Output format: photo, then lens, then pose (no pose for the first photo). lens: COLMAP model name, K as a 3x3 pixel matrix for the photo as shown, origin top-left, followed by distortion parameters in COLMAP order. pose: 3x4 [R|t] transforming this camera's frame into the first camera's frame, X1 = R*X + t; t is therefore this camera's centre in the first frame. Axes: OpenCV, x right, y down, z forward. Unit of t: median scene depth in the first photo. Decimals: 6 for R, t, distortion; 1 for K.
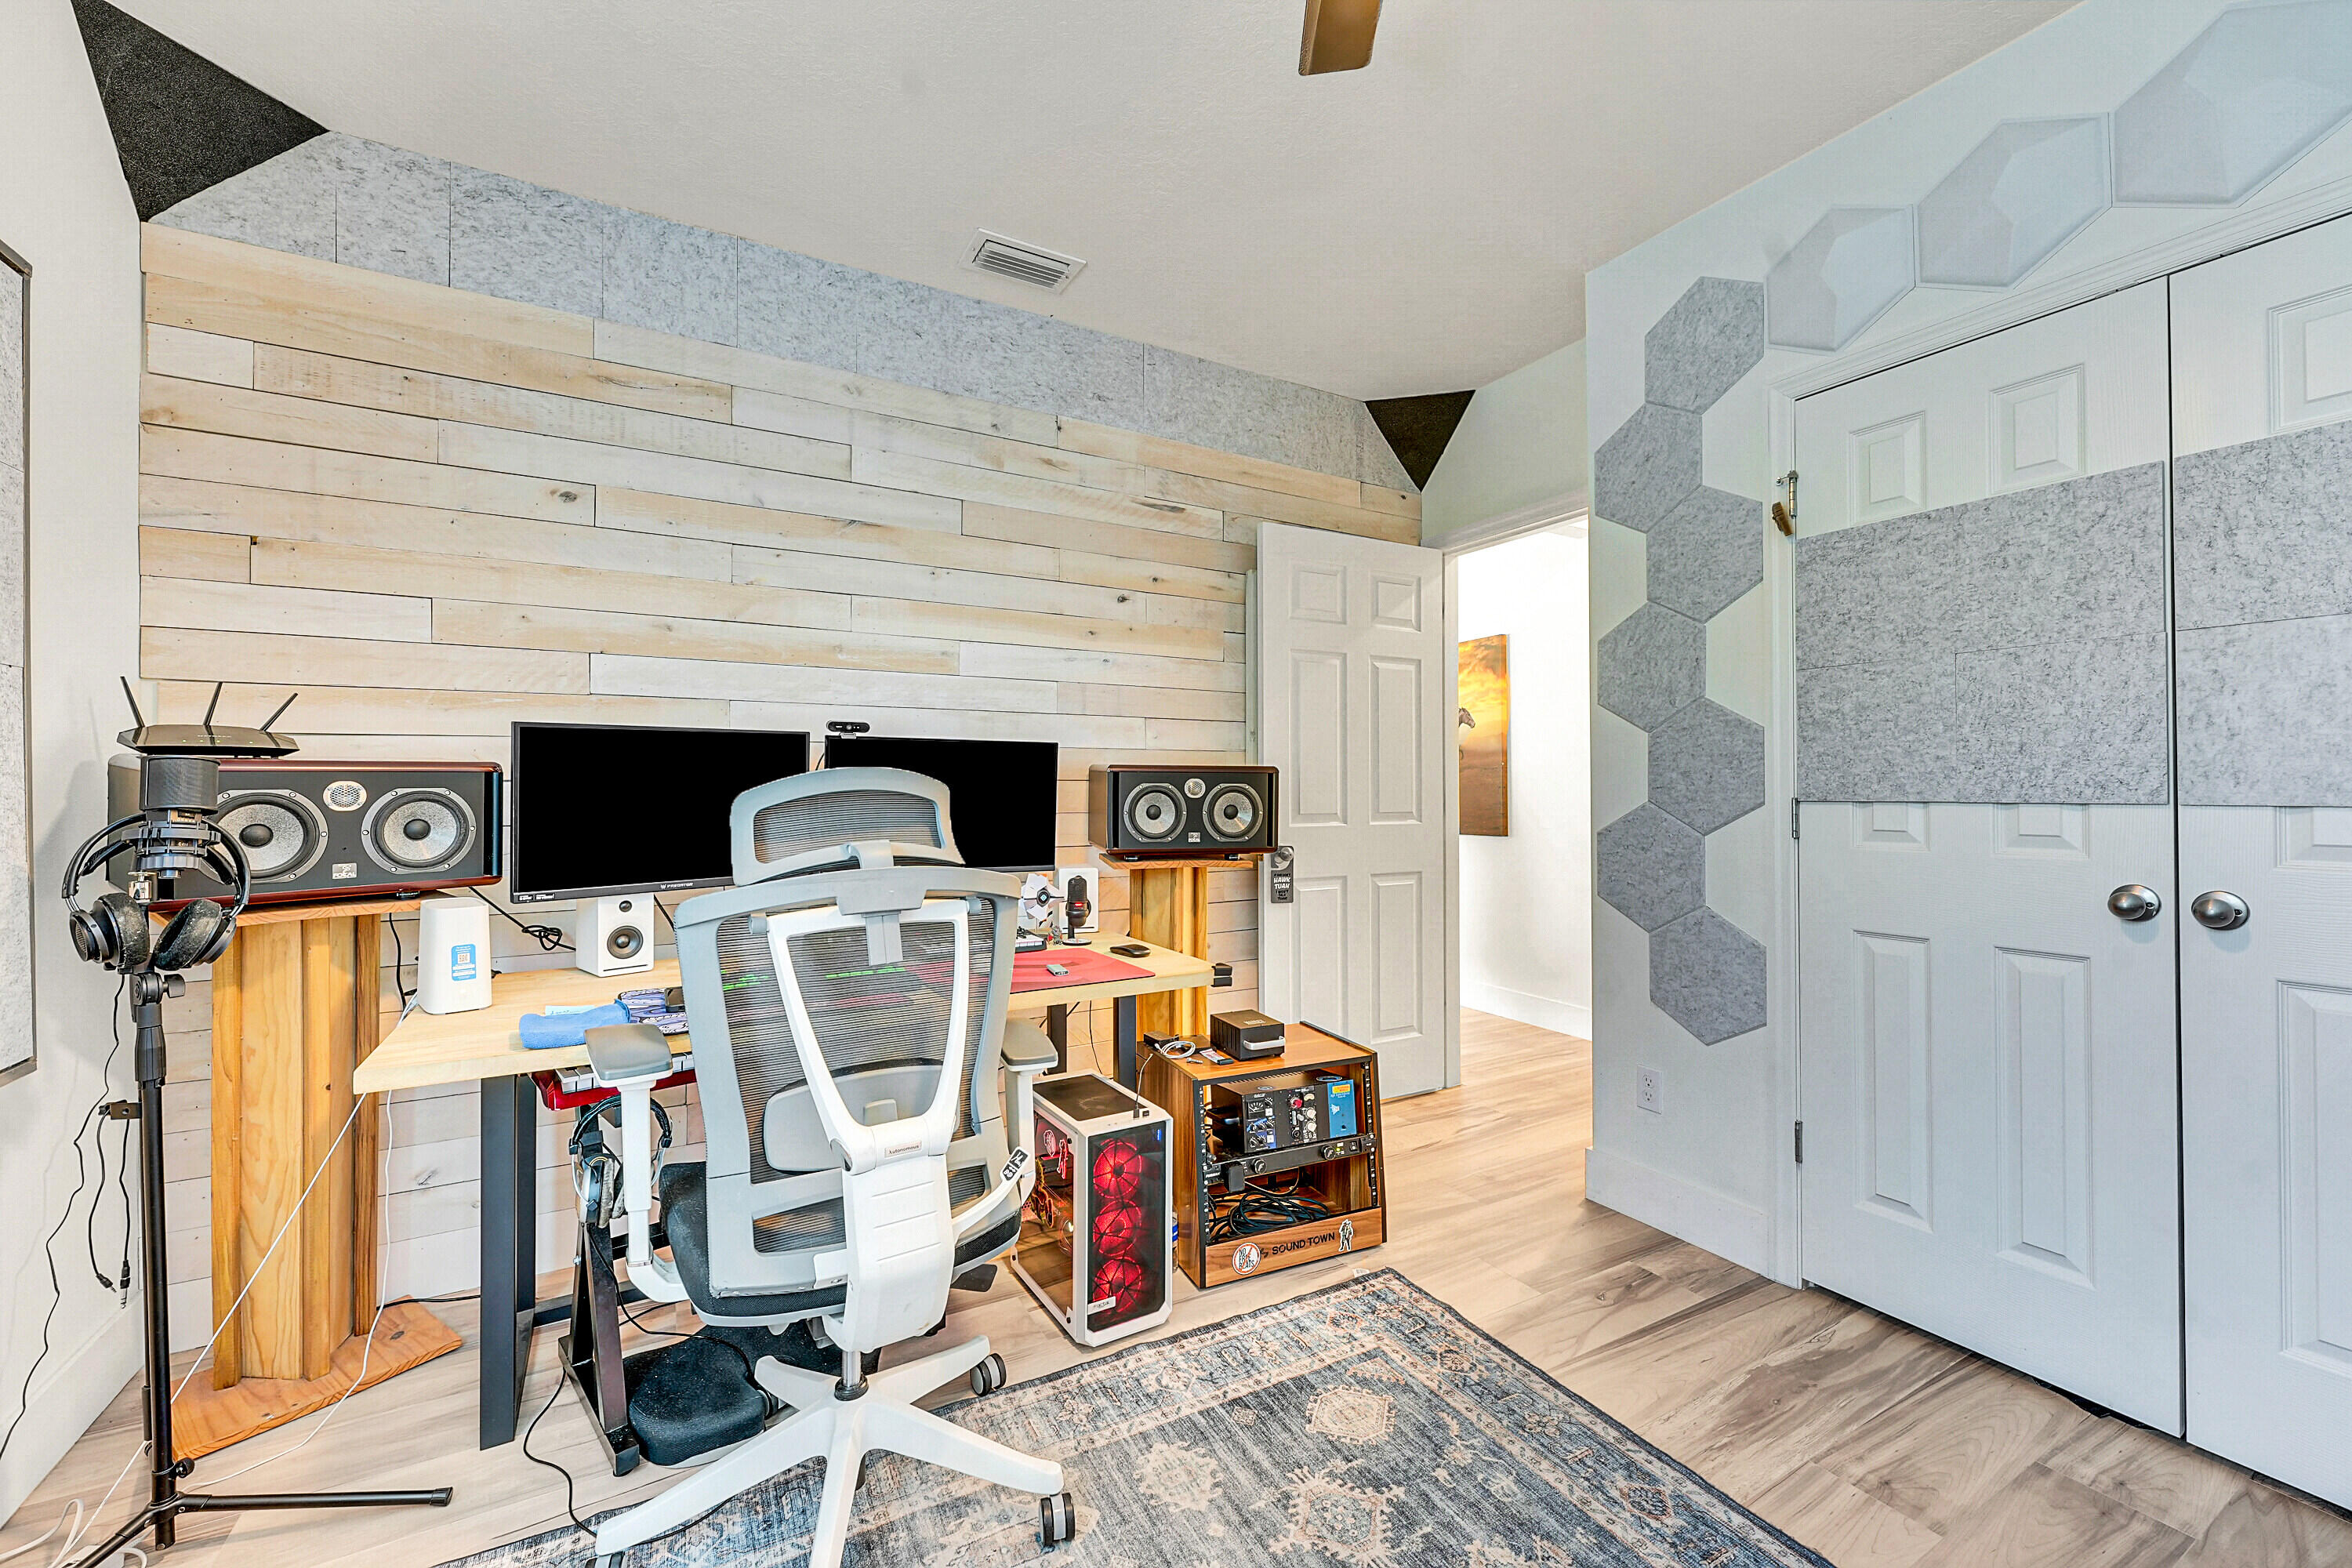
lens RADIAL K [[928.4, 0, 1176.5], [0, 928.4, 786.1], [0, 0, 1]] dist [-0.000358, -0.000040]
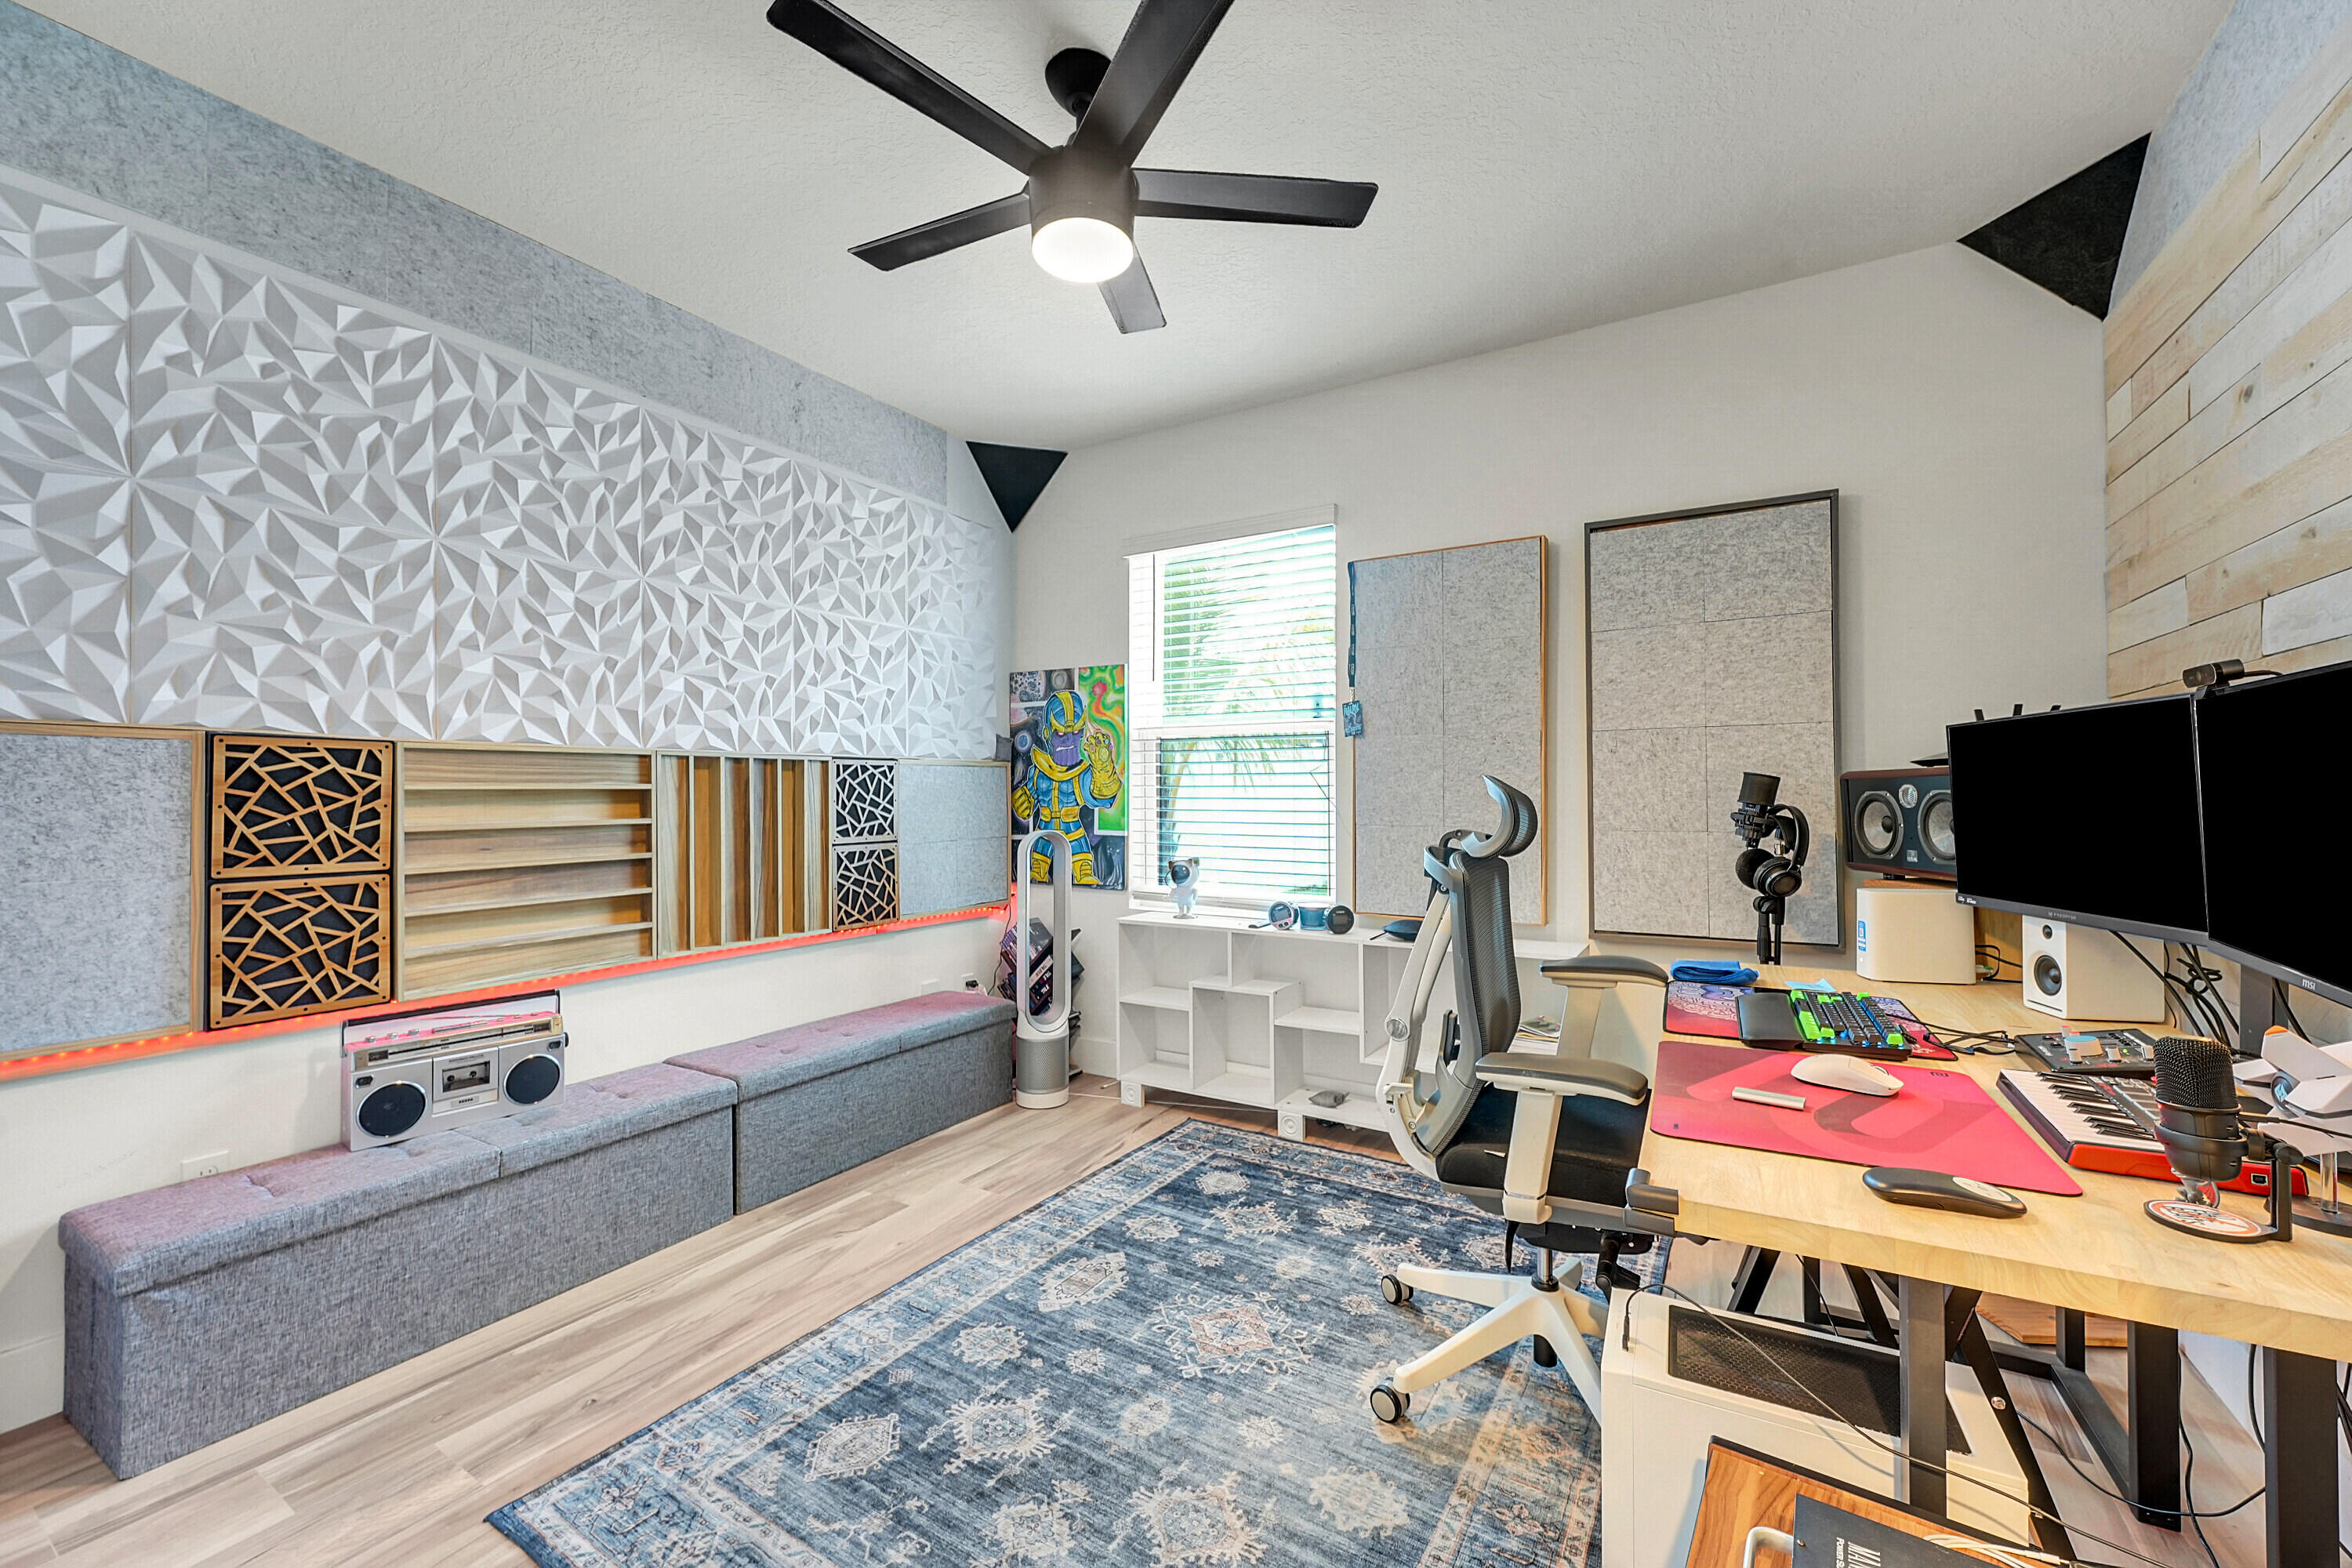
lens RADIAL K [[928.4, 0, 1180.2], [0, 928.4, 789.1], [0, 0, 1]] dist [-0.000358, -0.000040]
pose [[-0.854376, -0.002752, -0.519648, 0.695852], [0.005053, 0.999895, -0.013603, 0.011798], [0.519630, -0.014248, -0.854272, 1.819784]]
